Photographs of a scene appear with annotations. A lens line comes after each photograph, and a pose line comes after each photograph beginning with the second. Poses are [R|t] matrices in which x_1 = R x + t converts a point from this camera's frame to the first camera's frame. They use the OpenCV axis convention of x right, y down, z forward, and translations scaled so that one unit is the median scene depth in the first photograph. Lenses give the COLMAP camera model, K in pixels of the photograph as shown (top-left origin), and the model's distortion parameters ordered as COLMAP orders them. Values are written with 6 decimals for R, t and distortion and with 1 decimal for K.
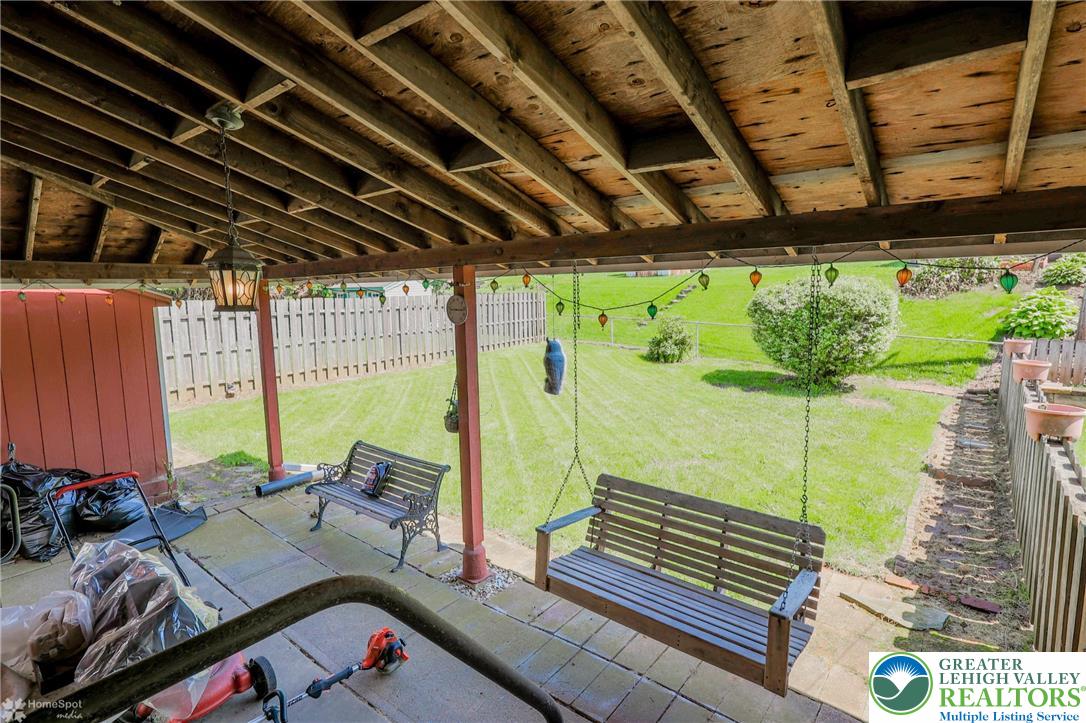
lens RADIAL K [[539.7, 0, 549.9], [0, 539.7, 351.6], [0, 0, 1]] dist [0.001221, -0.000105]
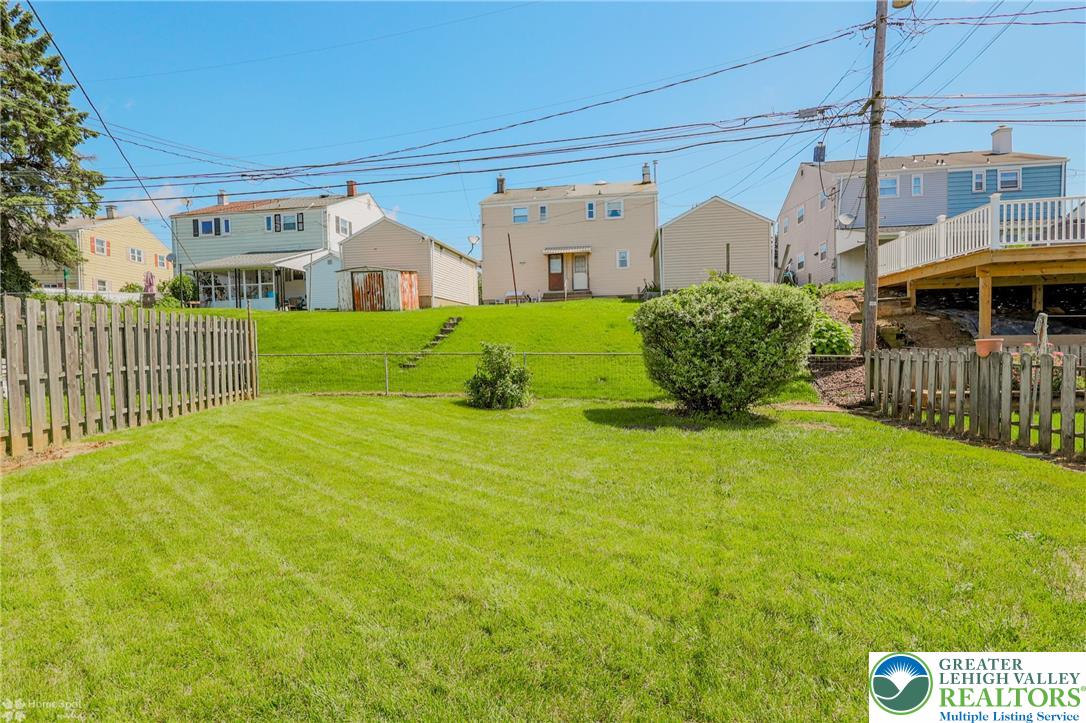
lens RADIAL K [[532.0, 0, 546.8], [0, 532.0, 359.6], [0, 0, 1]] dist [0.001130, -0.000541]
pose [[0.785503, -0.020253, 0.618526, -0.240445], [0.080797, 0.994266, -0.070054, 0.013895], [-0.613561, 0.105002, 0.782635, 0.573851]]
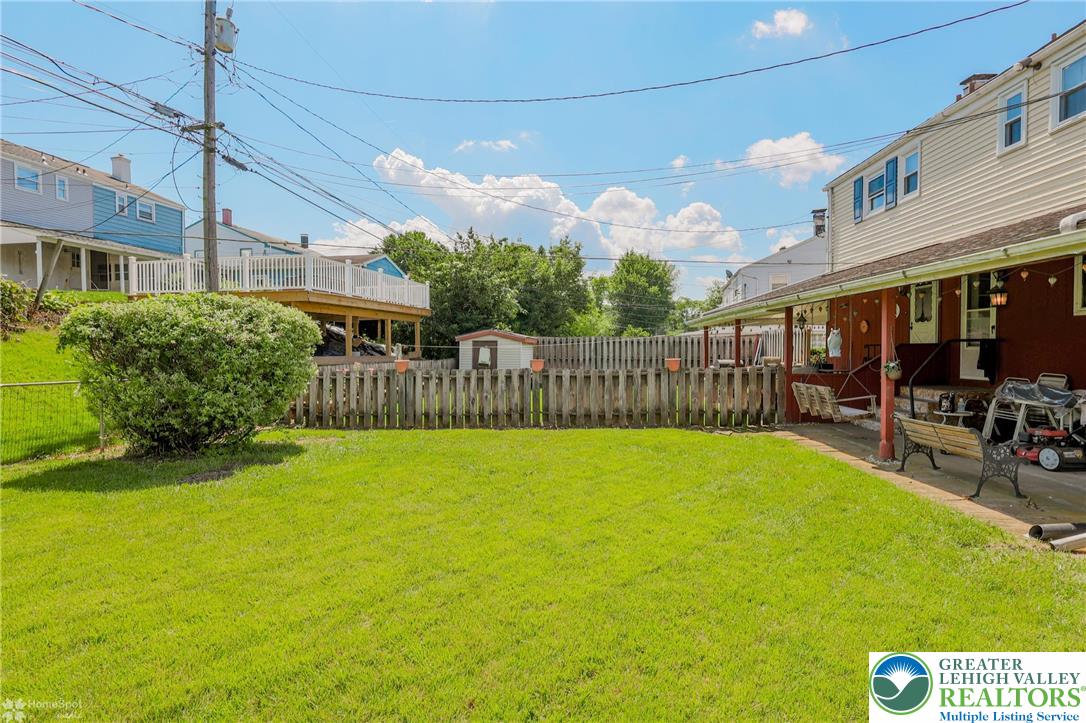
lens RADIAL K [[532.0, 0, 546.8], [0, 532.0, 359.6], [0, 0, 1]] dist [0.001130, -0.000541]
pose [[-0.587565, -0.000357, 0.809177, -0.356729], [0.108665, 0.990907, 0.079341, -0.068240], [-0.801848, 0.134547, -0.582183, 1.141621]]
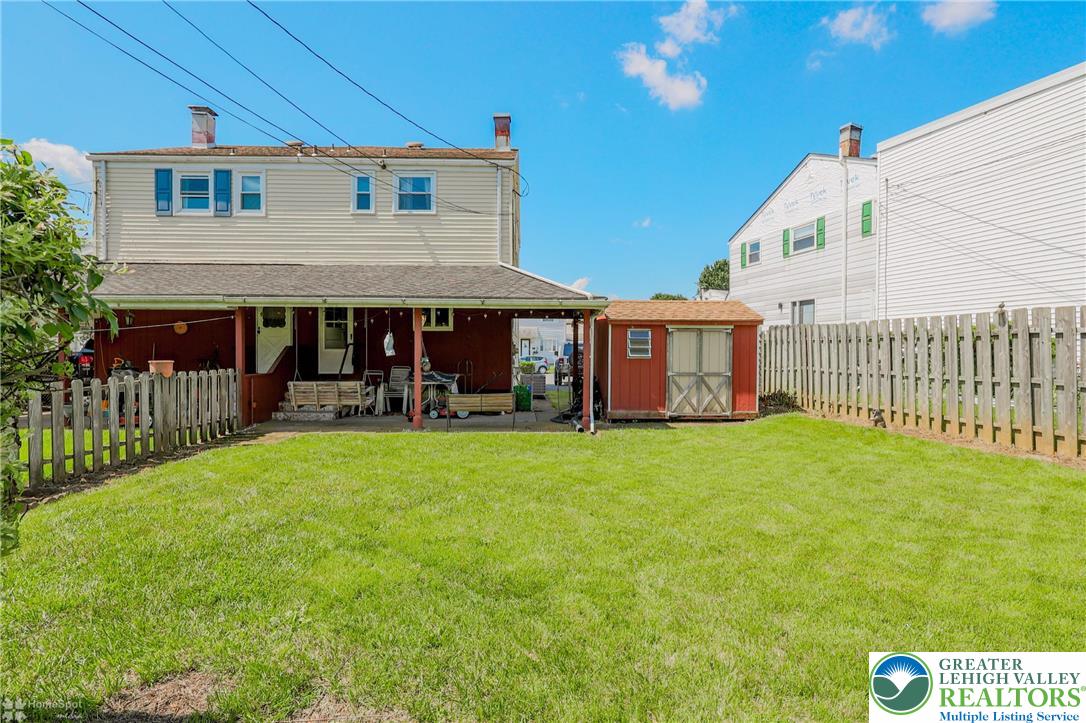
lens RADIAL K [[539.7, 0, 549.9], [0, 539.7, 351.6], [0, 0, 1]] dist [0.001221, -0.000105]
pose [[-0.759751, 0.011905, -0.650105, 0.407933], [-0.068116, 0.992874, 0.097787, -0.086676], [0.646636, 0.118576, -0.753526, 1.271602]]
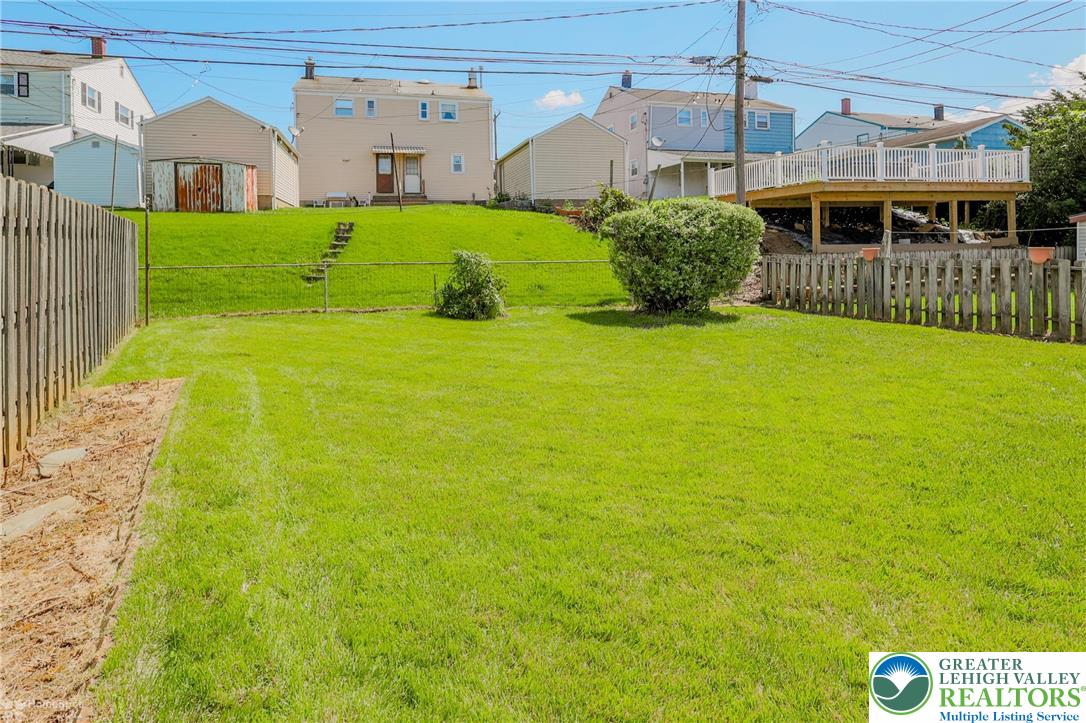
lens RADIAL K [[573.4, 0, 548.4], [0, 573.4, 241.4], [0, 0, 1]] dist [0.000196, 0.000485]
pose [[0.446901, 0.010452, 0.894522, -0.580033], [0.118161, 0.990481, -0.070606, -0.023699], [-0.886745, 0.137252, 0.441412, 0.824081]]
